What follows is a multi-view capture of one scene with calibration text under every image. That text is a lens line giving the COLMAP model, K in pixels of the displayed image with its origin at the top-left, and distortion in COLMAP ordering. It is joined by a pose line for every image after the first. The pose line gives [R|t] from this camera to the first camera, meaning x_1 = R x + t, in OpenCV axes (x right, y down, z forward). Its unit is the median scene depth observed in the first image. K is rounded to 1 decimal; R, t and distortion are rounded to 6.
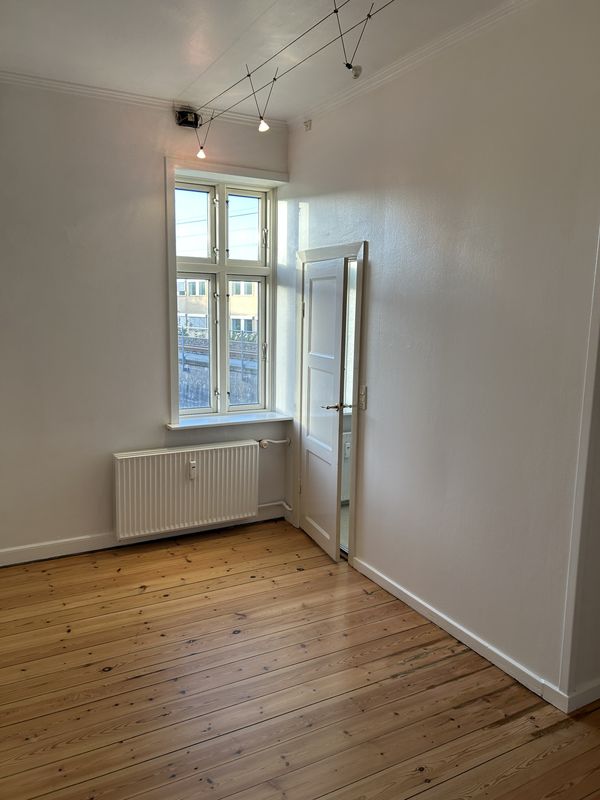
lens RADIAL K [[614.7, 0, 300.0], [0, 614.7, 400.0], [0, 0, 1]] dist [0.055987, -0.064910]
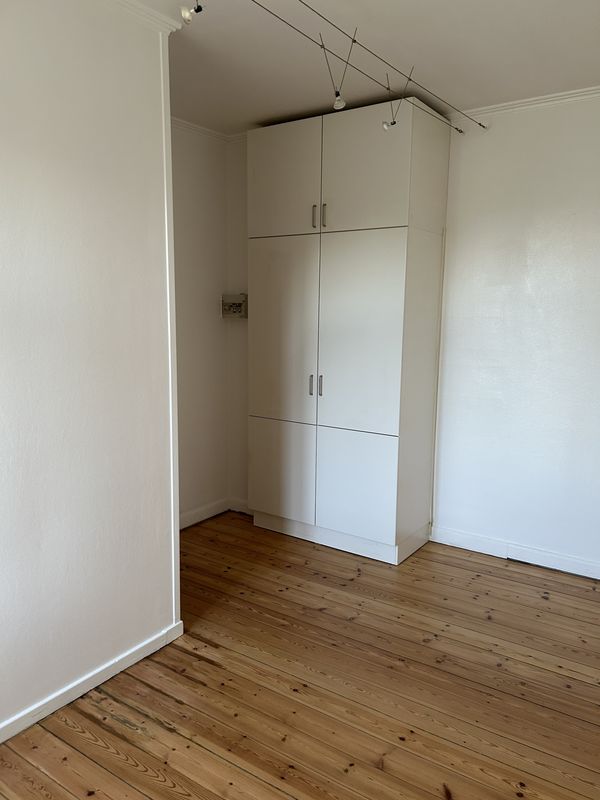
lens RADIAL K [[614.7, 0, 300.0], [0, 614.7, 400.0], [0, 0, 1]] dist [0.055987, -0.064910]
pose [[-0.453406, -0.157852, 0.877215, -0.658406], [0.118723, 0.964726, 0.234964, -0.199148], [-0.883362, 0.210680, -0.418671, 1.163281]]
